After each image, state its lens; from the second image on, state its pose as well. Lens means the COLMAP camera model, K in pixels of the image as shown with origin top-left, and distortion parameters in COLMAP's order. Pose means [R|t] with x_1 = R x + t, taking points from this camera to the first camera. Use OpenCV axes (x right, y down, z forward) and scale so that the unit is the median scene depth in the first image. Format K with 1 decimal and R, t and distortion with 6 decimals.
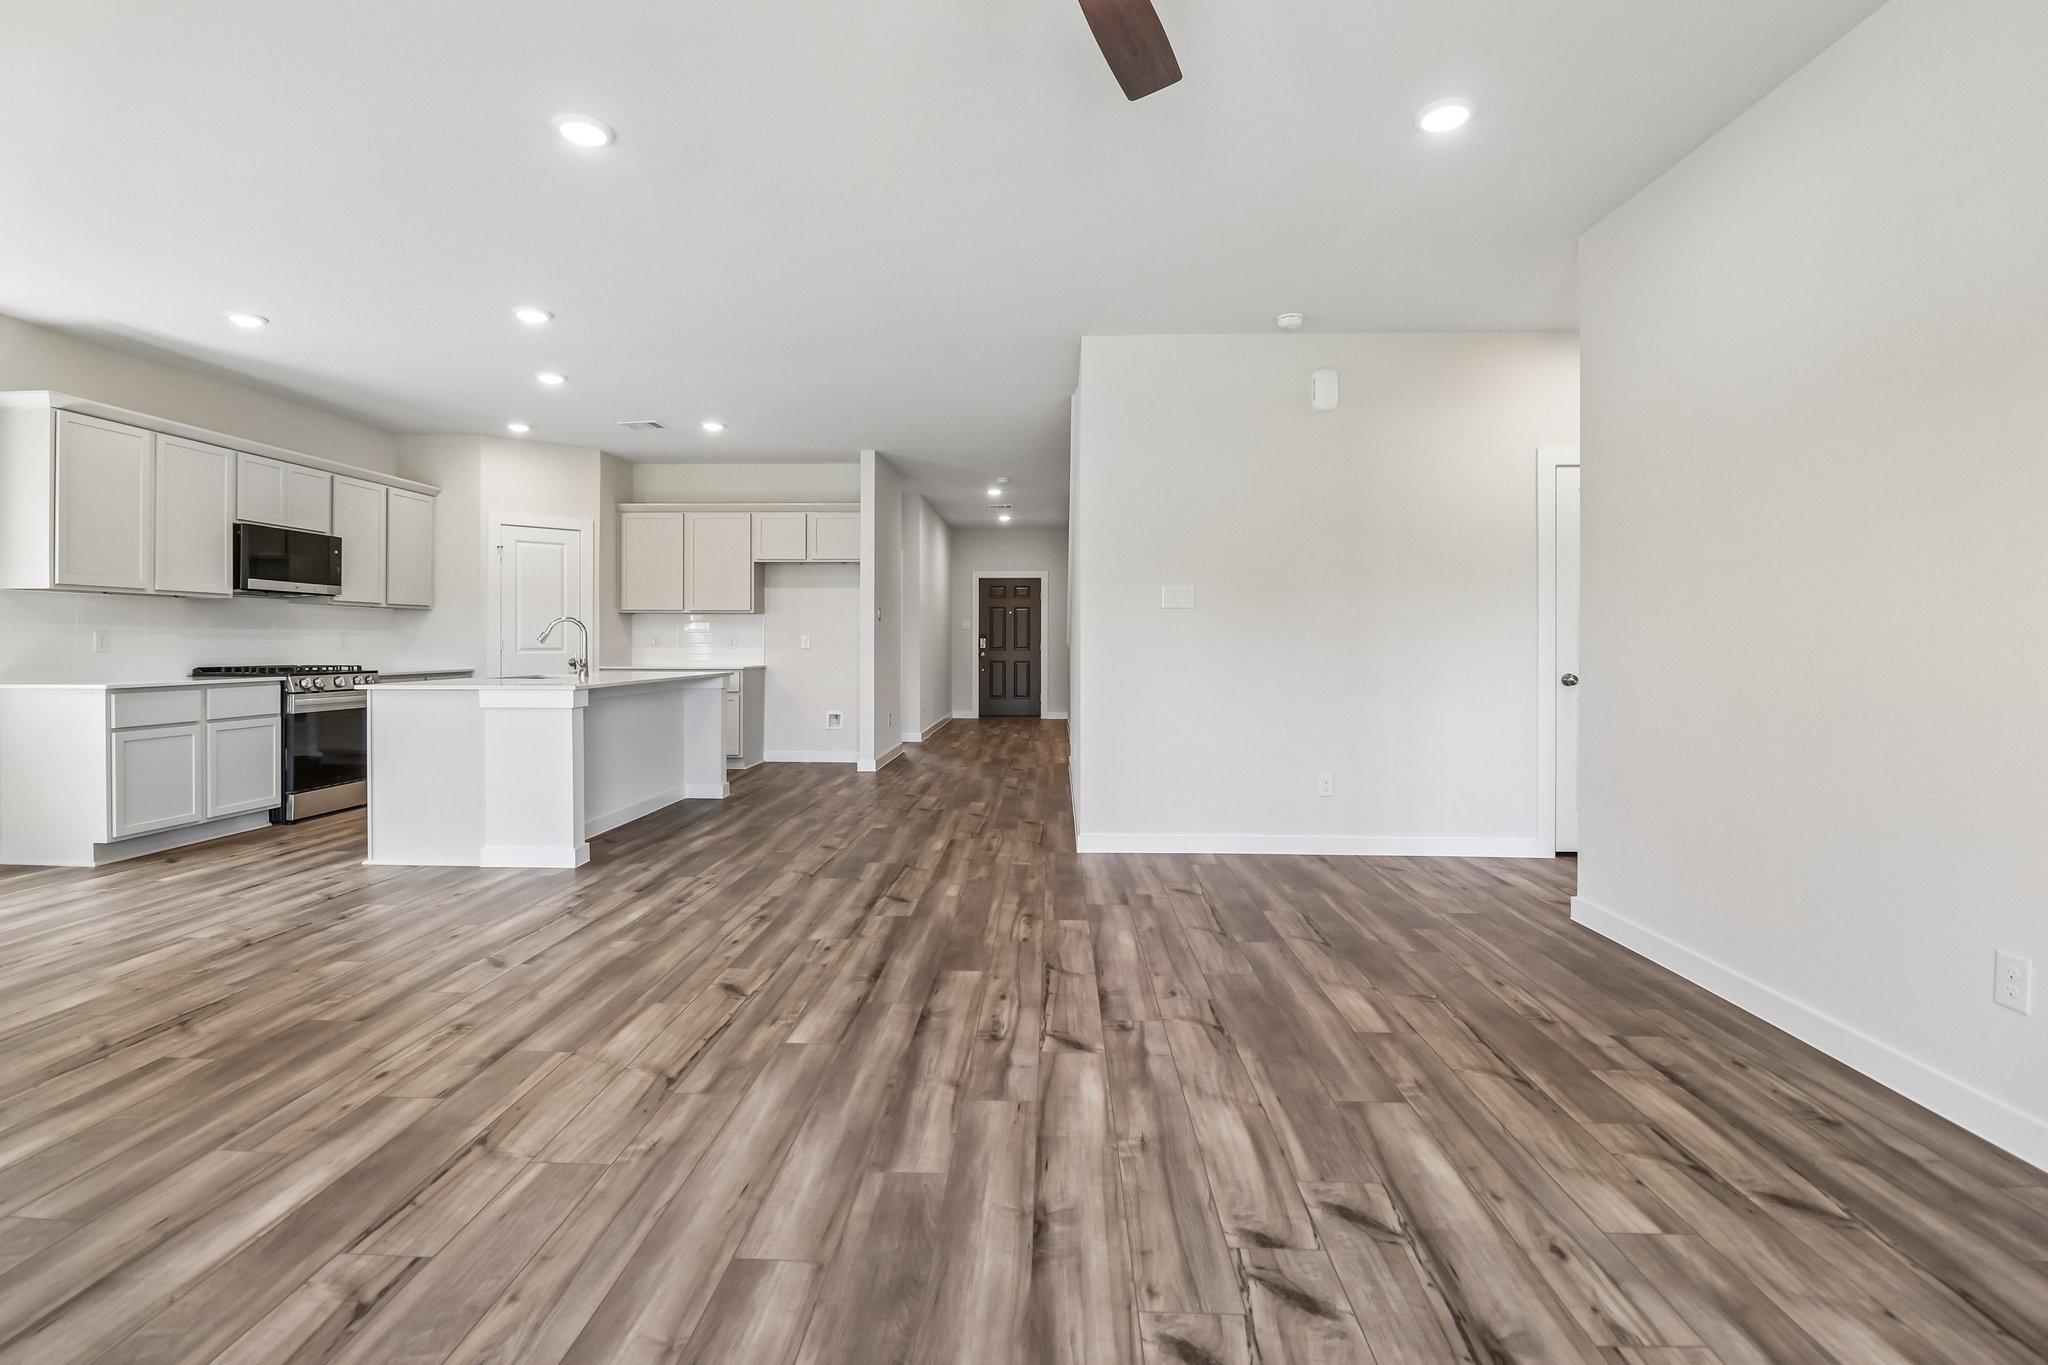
lens RADIAL K [[940.5, 0, 1014.5], [0, 940.5, 648.2], [0, 0, 1]] dist [-0.000415, -0.013317]
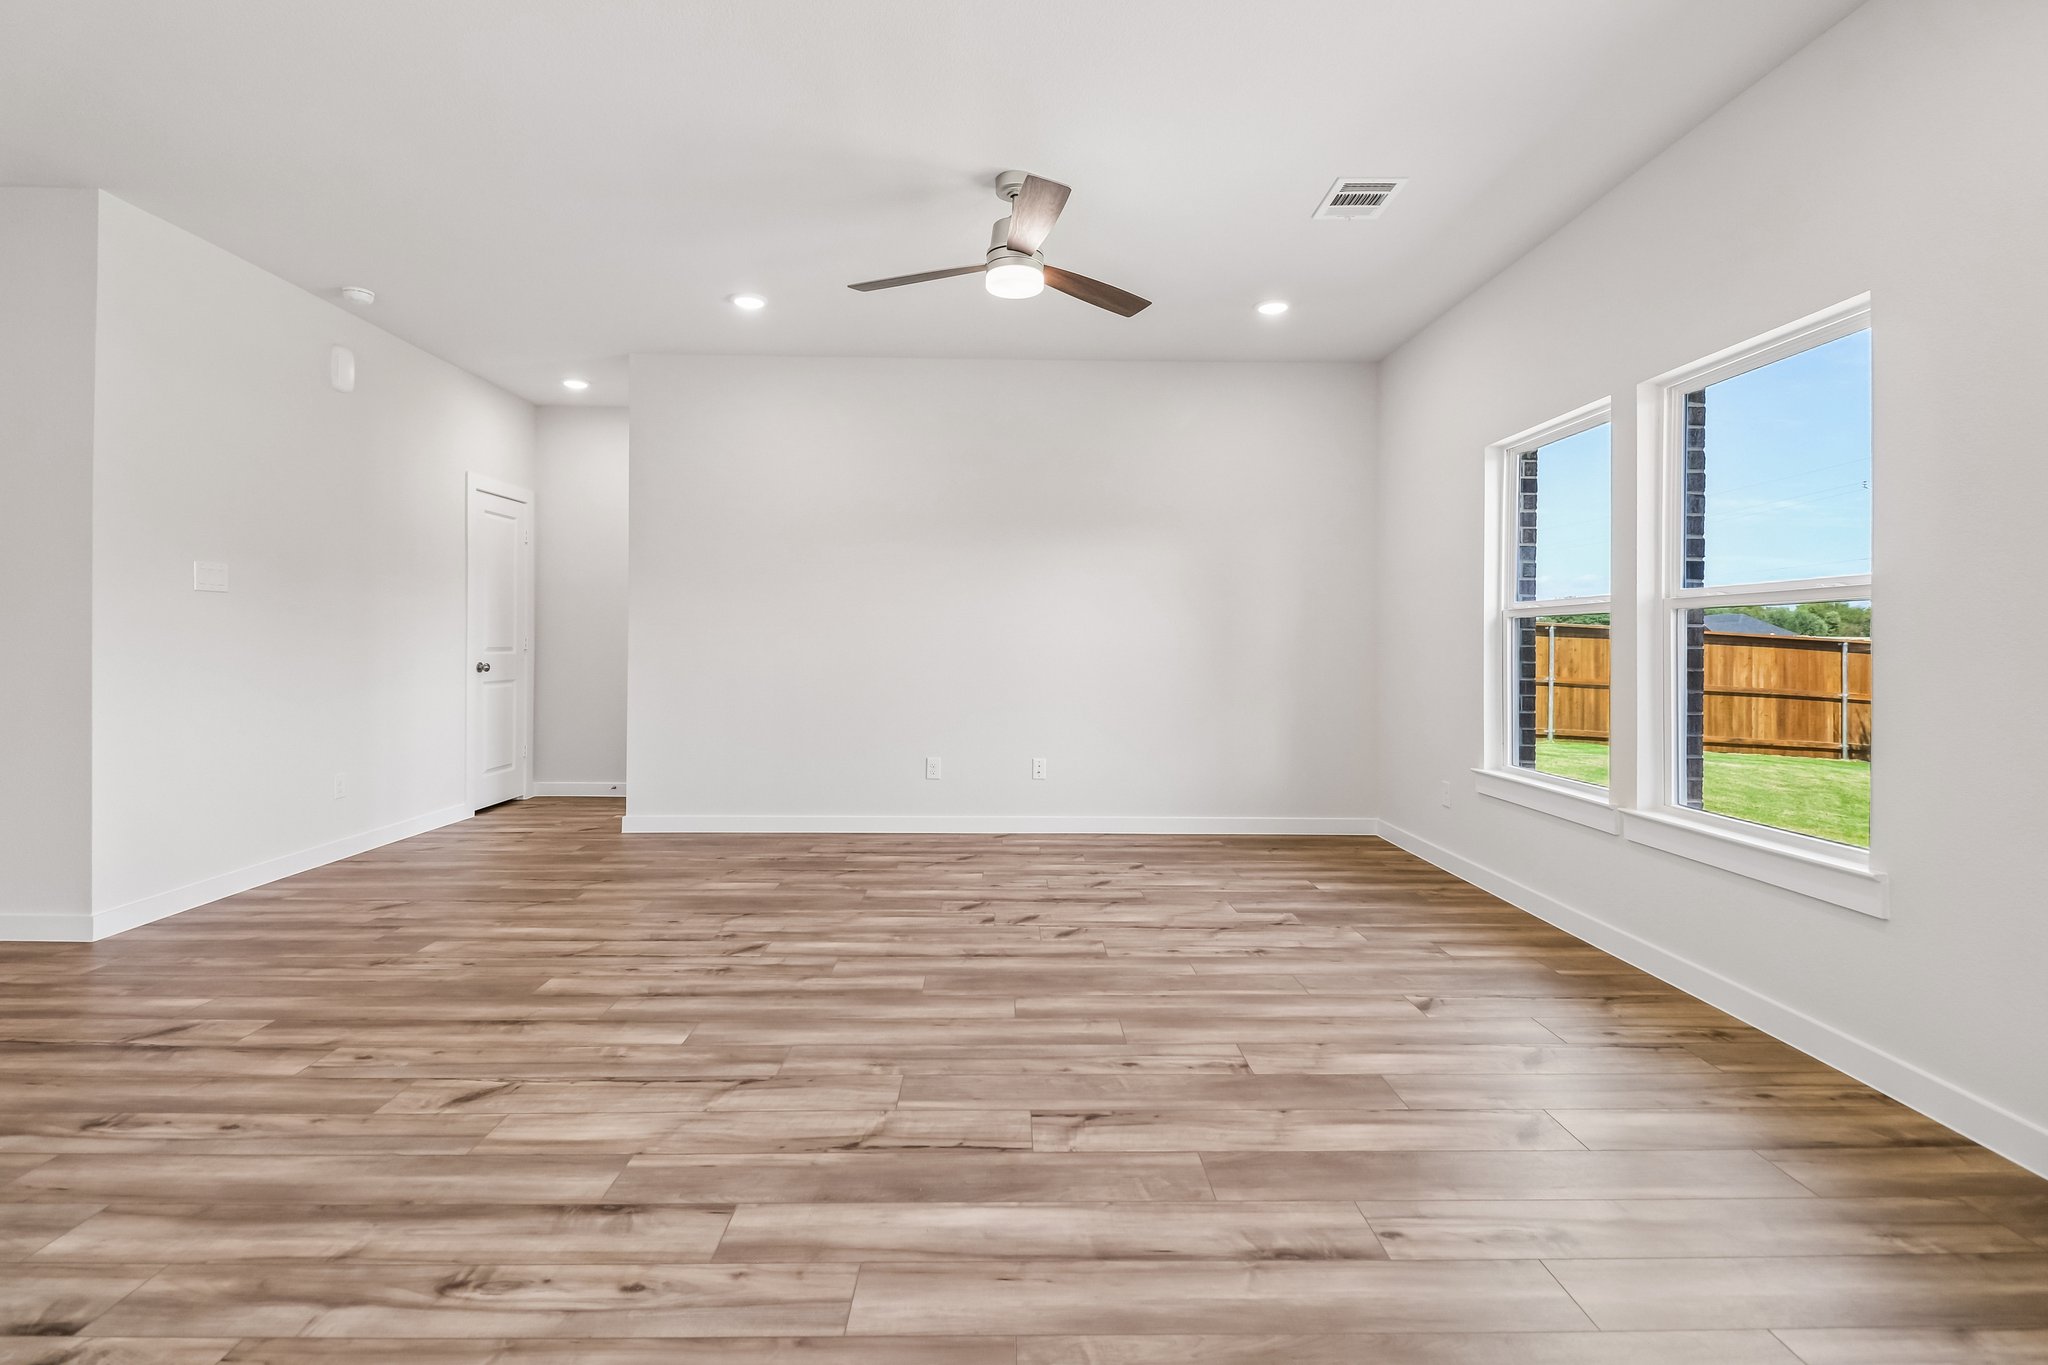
lens RADIAL K [[960.3, 0, 1016.5], [0, 960.3, 637.9], [0, 0, 1]] dist [0.017608, -0.013213]
pose [[-0.057110, -0.000172, 0.998368, -0.710835], [-0.000029, 1.000000, 0.000171, -0.003192], [-0.998368, -0.000019, -0.057110, 0.395228]]
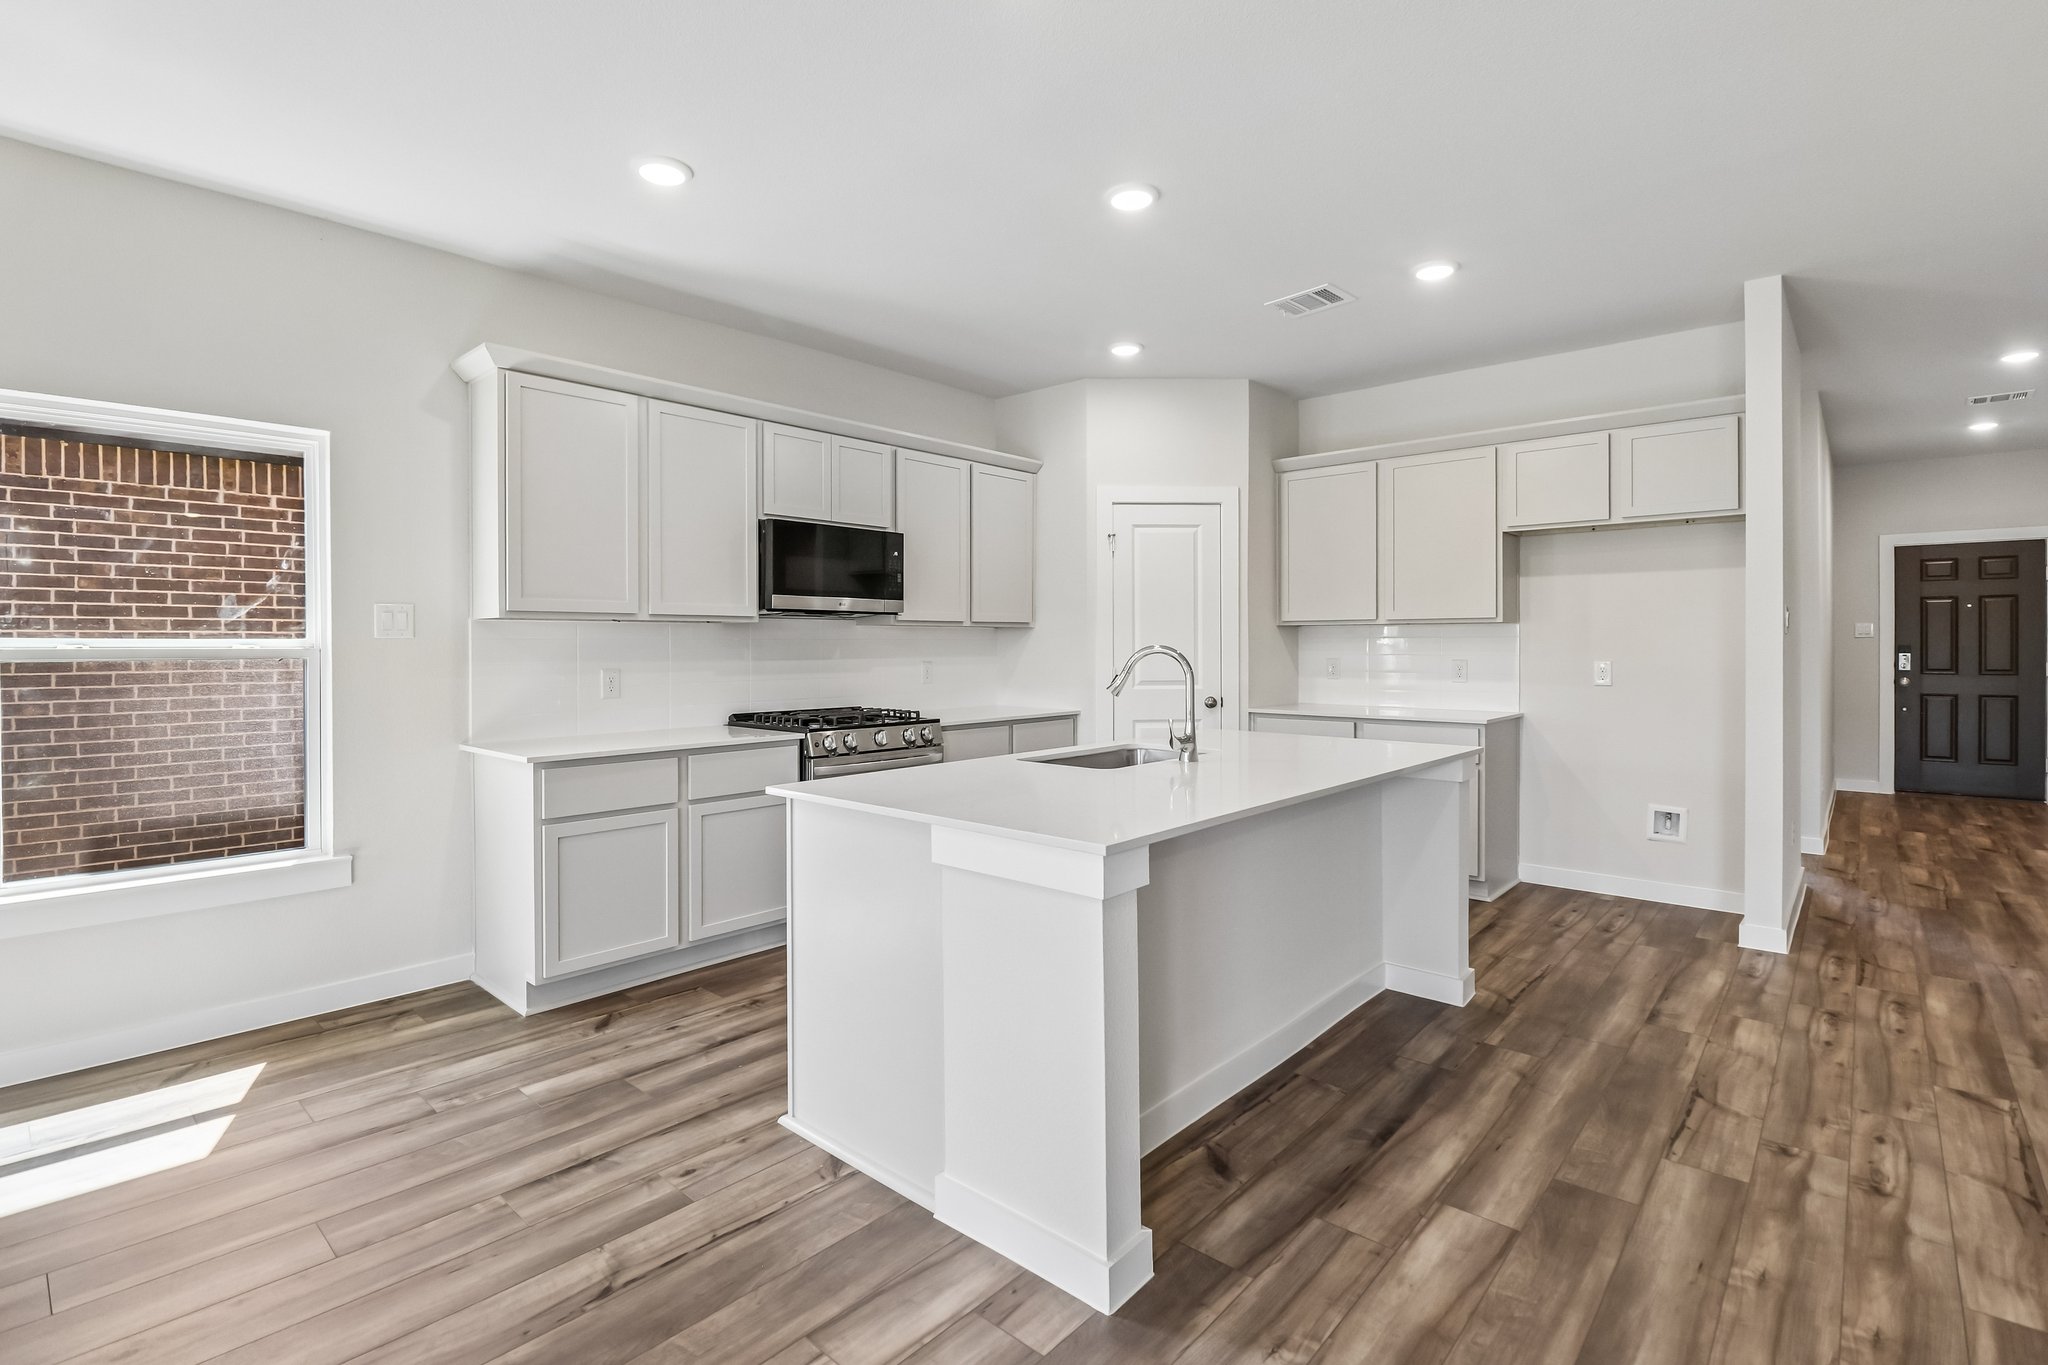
lens RADIAL K [[953.4, 0, 1017.1], [0, 953.4, 646.8], [0, 0, 1]] dist [-0.001822, -0.013011]
pose [[0.769759, -0.003817, -0.638323, -0.248794], [0.001444, 0.999990, -0.004237, -0.037534], [0.638332, 0.002340, 0.769757, 0.678037]]
